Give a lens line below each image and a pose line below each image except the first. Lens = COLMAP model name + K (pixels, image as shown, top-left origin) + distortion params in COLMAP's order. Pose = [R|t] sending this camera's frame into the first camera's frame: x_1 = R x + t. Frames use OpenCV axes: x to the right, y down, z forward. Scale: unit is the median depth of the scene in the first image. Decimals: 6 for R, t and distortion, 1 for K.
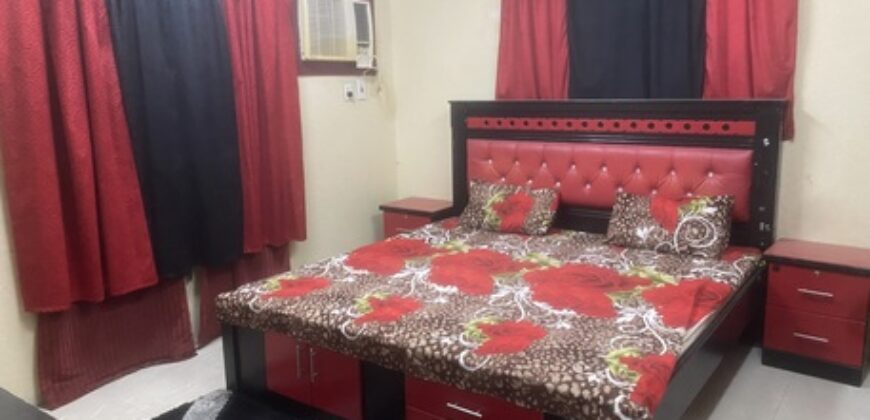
lens RADIAL K [[634.9, 0, 435.0], [0, 634.9, 210.0], [0, 0, 1]] dist [-0.005406, 0.001605]
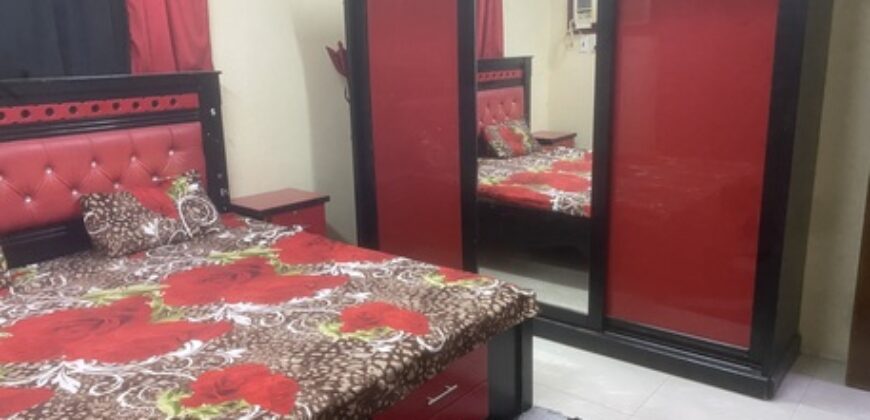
lens RADIAL K [[644.4, 0, 435.0], [0, 644.4, 210.0], [0, 0, 1]] dist [-0.004926, 0.000276]
pose [[0.047202, -0.216351, 0.975174, -0.526826], [0.216671, 0.955236, 0.201440, -0.085785], [-0.975103, 0.201783, 0.091966, 0.564289]]
